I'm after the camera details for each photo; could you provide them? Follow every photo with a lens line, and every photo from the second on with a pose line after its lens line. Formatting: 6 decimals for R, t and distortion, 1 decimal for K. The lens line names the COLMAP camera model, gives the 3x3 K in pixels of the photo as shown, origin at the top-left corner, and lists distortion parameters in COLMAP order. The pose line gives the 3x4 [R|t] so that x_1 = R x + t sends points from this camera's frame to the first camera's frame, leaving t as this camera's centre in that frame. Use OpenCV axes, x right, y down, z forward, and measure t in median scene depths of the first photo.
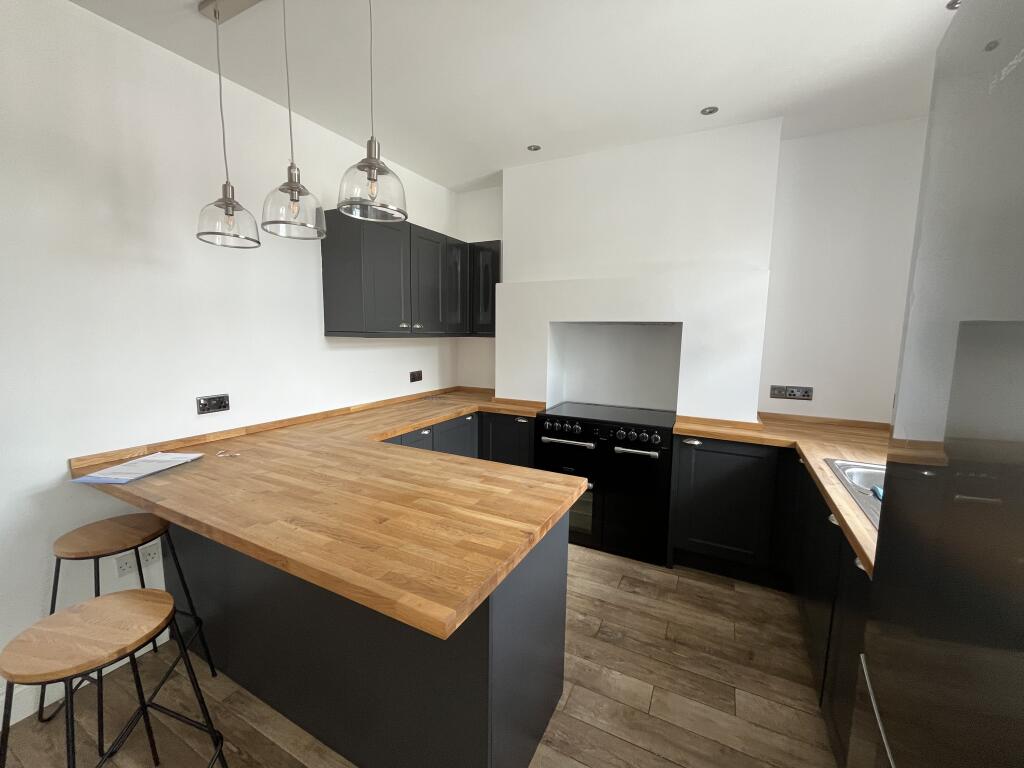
lens RADIAL K [[413.2, 0, 511.5], [0, 413.2, 382.8], [0, 0, 1]] dist [-0.007773, 0.000598]
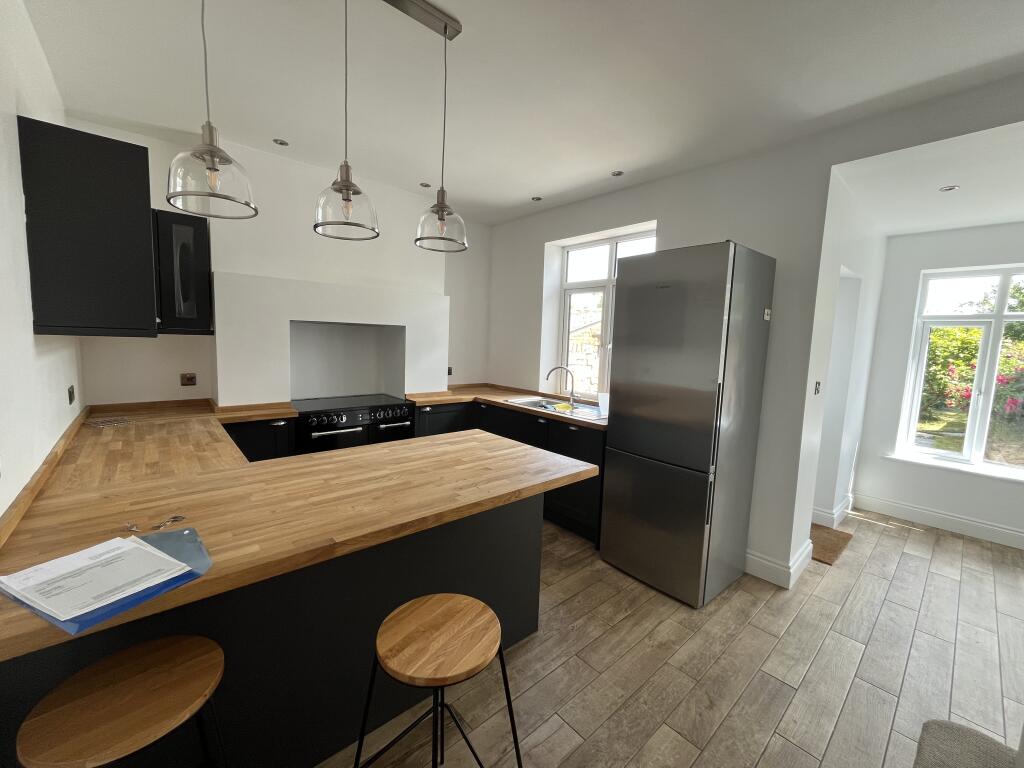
lens RADIAL K [[413.2, 0, 508.4], [0, 413.2, 382.6], [0, 0, 1]] dist [-0.007773, 0.000598]
pose [[0.369906, -0.100791, 0.923586, -1.189533], [0.083925, 0.993659, 0.074825, -0.052853], [-0.925271, 0.049834, 0.376019, 0.275125]]
